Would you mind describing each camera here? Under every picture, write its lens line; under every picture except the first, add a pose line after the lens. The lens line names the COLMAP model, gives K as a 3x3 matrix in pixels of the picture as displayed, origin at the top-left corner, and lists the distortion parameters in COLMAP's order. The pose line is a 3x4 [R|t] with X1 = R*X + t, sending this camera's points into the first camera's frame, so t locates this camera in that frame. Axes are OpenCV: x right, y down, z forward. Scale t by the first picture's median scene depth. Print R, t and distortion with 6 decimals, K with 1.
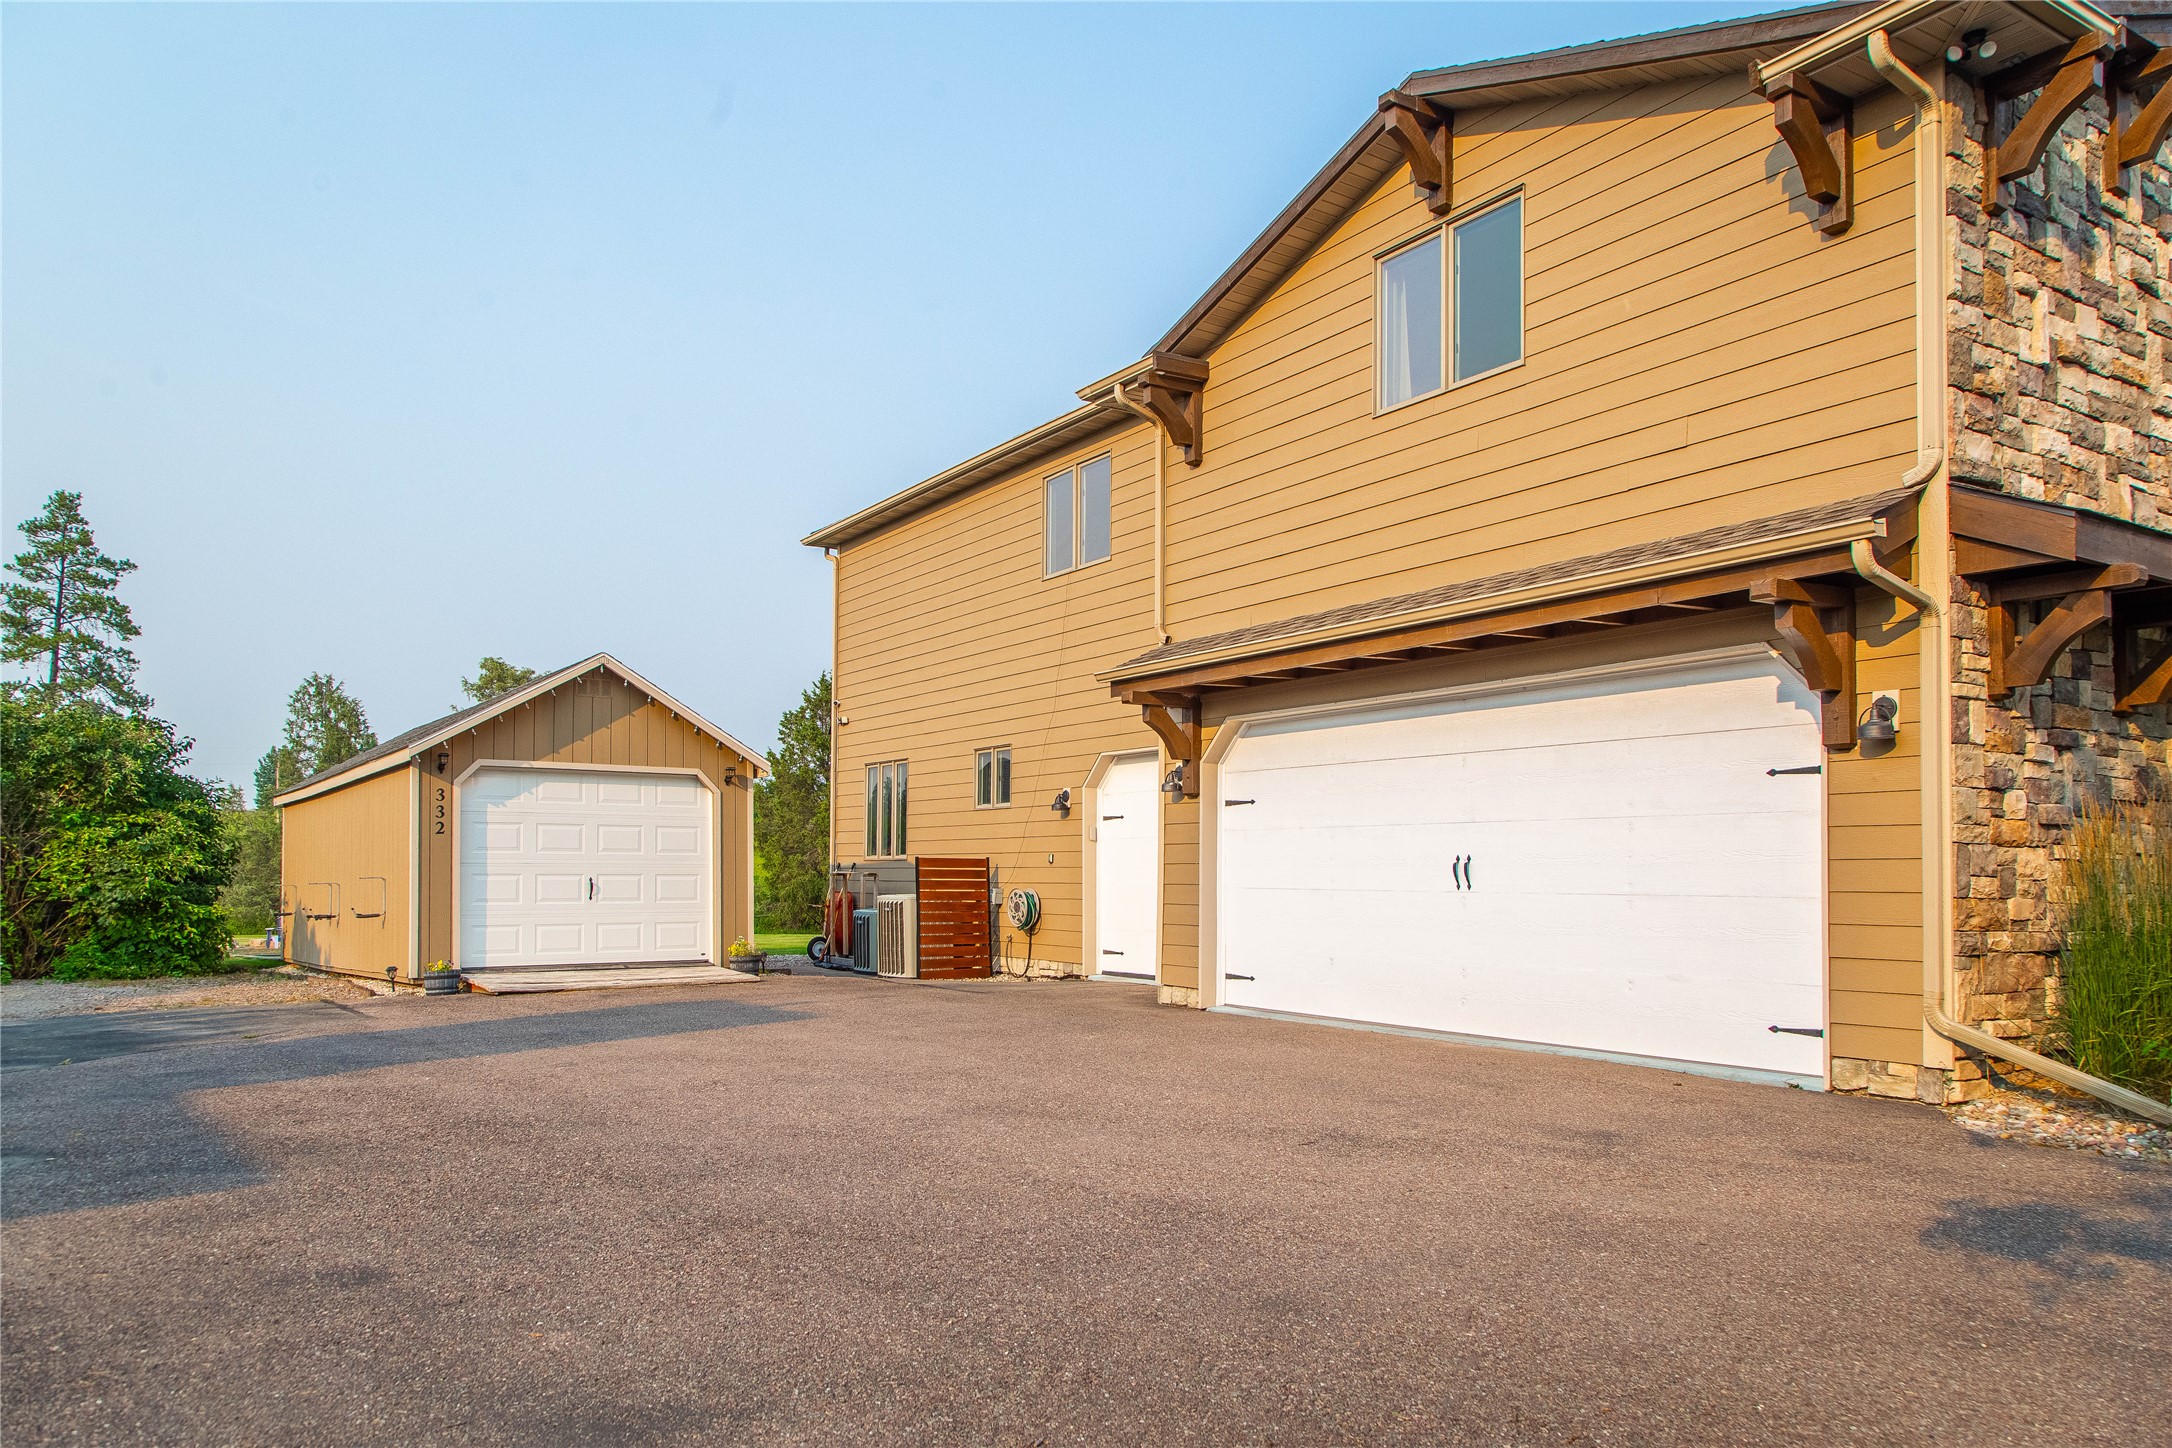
lens RADIAL K [[1518.9, 0, 1085.4], [0, 1518.9, 724.9], [0, 0, 1]] dist [-0.000761, -0.000699]
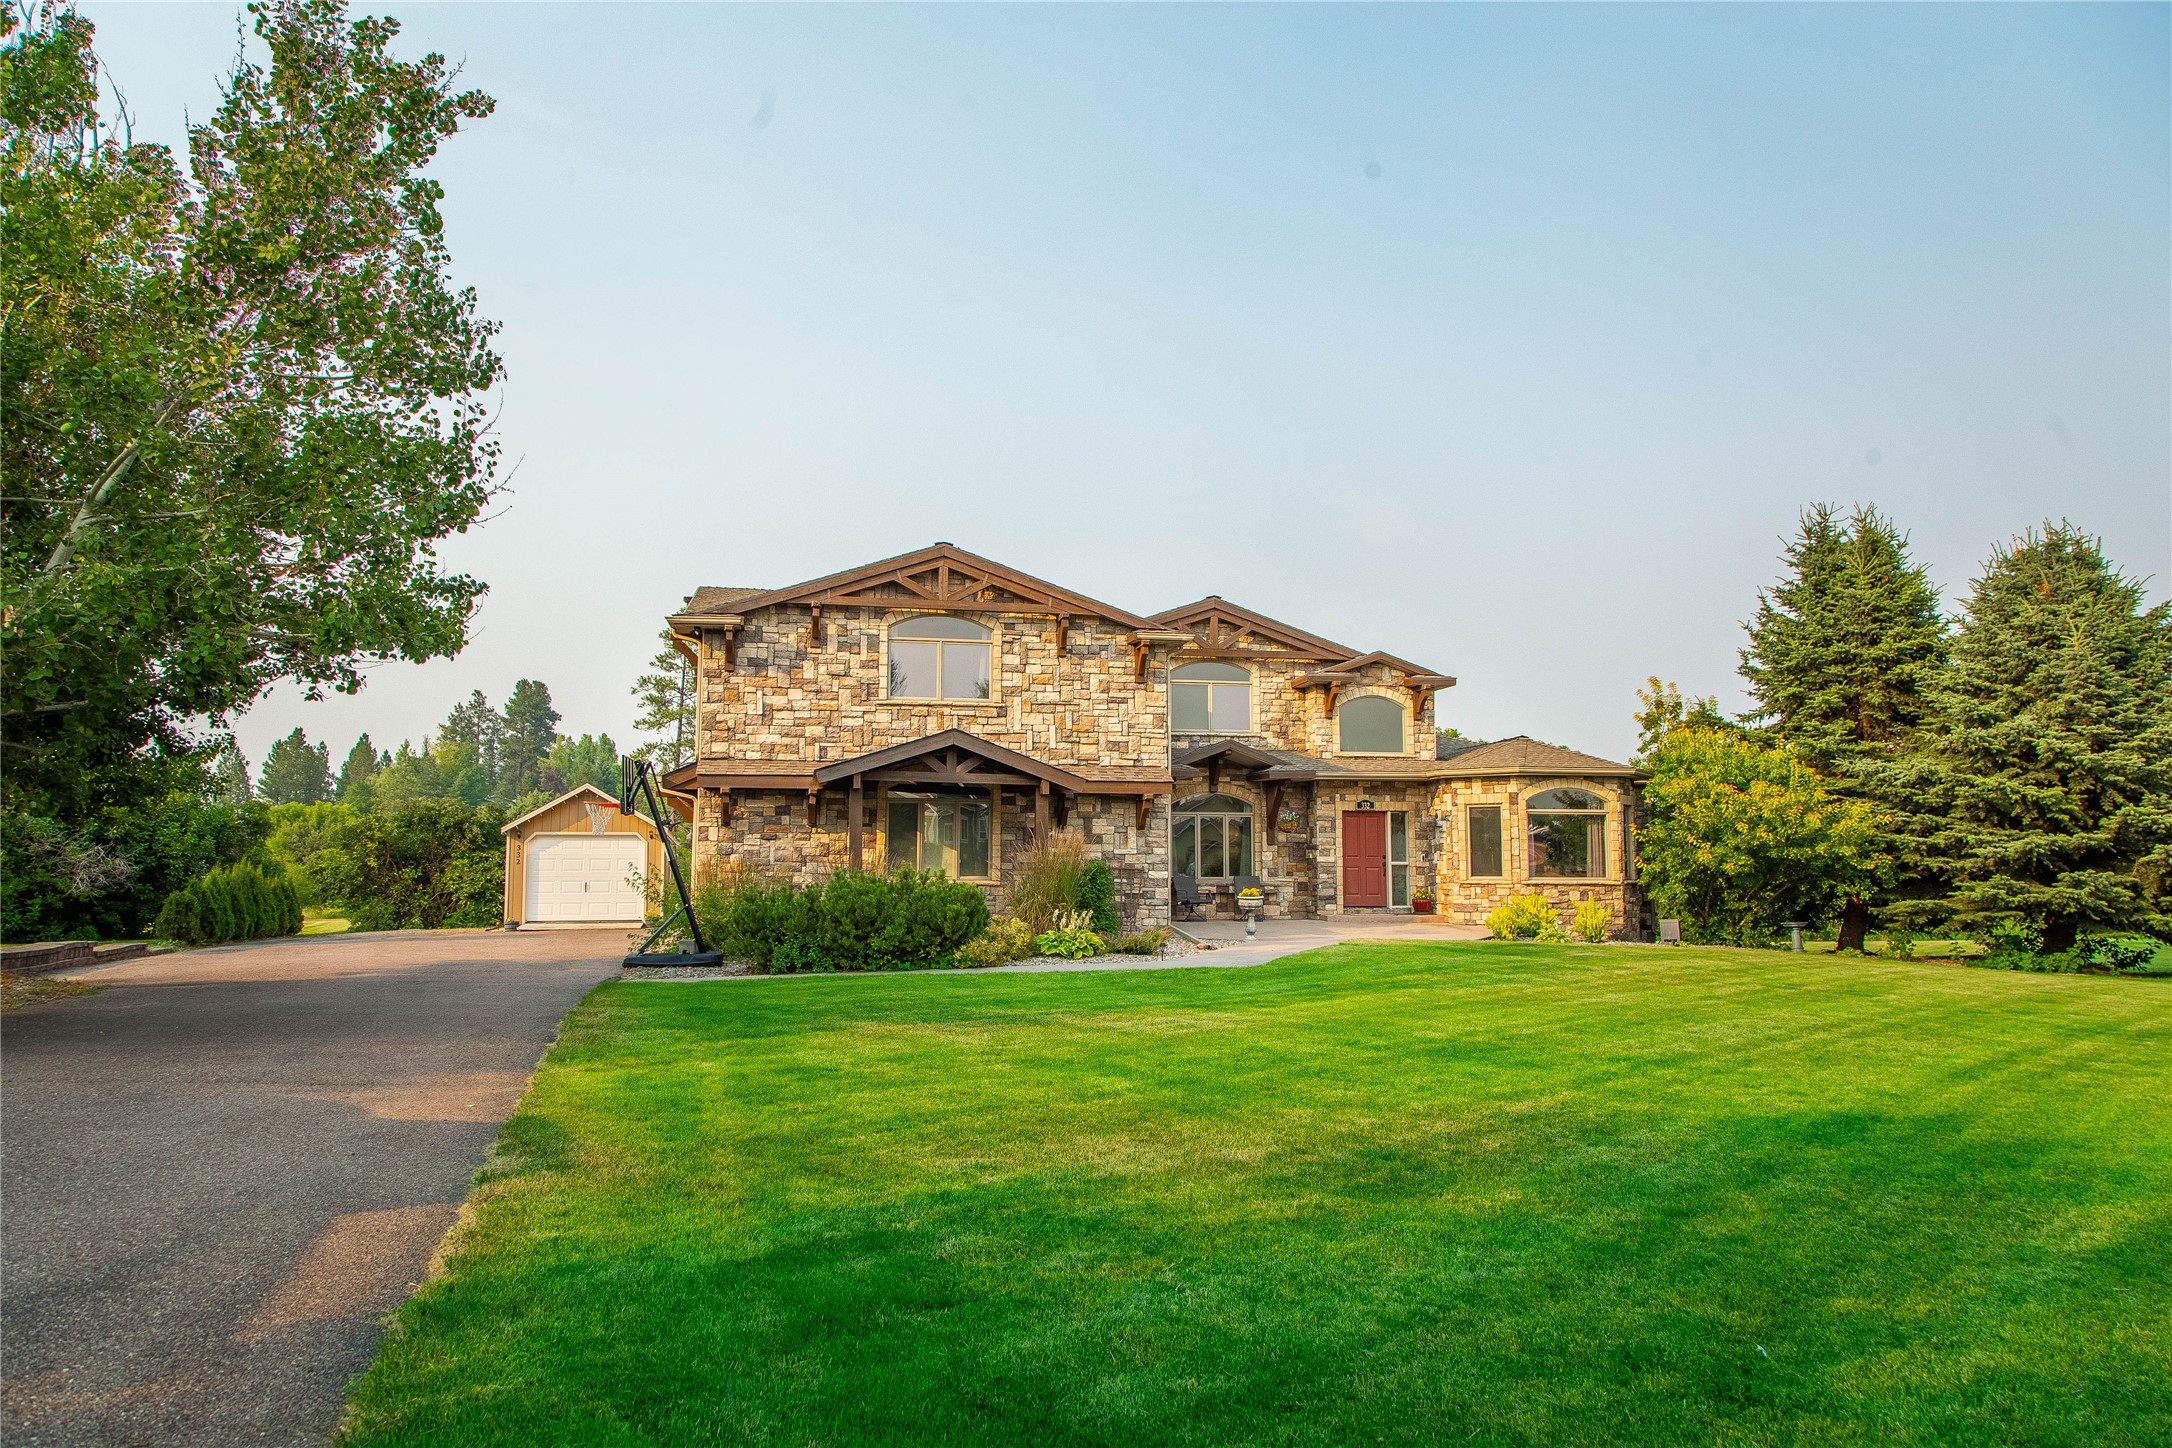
lens RADIAL K [[1518.9, 0, 1087.6], [0, 1518.9, 724.3], [0, 0, 1]] dist [-0.000761, -0.000699]
pose [[0.905675, -0.045225, -0.421553, 0.299770], [0.048219, 0.998830, -0.003560, -0.020578], [0.421221, -0.017103, 0.906797, -0.164030]]
